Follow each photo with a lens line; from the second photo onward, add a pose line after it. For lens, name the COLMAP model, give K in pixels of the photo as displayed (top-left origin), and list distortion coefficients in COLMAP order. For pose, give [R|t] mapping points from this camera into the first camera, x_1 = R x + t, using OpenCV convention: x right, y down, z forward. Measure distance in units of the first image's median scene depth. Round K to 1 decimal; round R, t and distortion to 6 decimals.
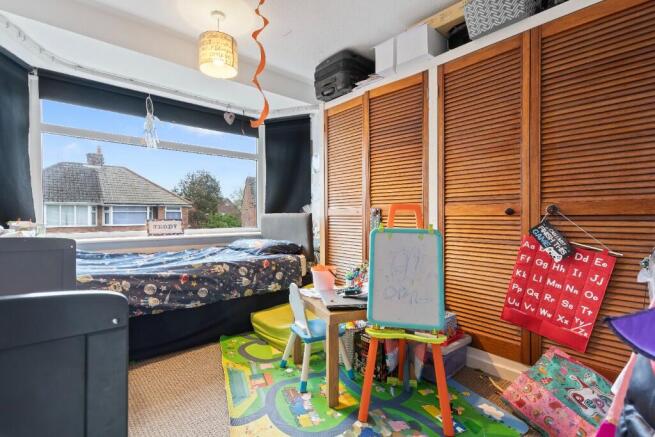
lens RADIAL K [[317.4, 0, 323.7], [0, 317.4, 222.2], [0, 0, 1]] dist [0.003804, 0.000689]
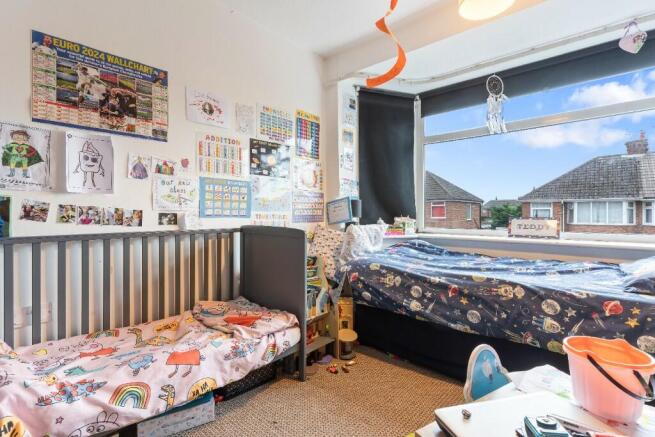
lens RADIAL K [[317.4, 0, 325.1], [0, 317.4, 212.7], [0, 0, 1]] dist [0.003804, 0.000689]
pose [[0.102345, 0.001022, -0.994748, 0.290067], [-0.021704, 0.999764, -0.001206, -0.011465], [0.994512, 0.021714, 0.102343, 0.514066]]
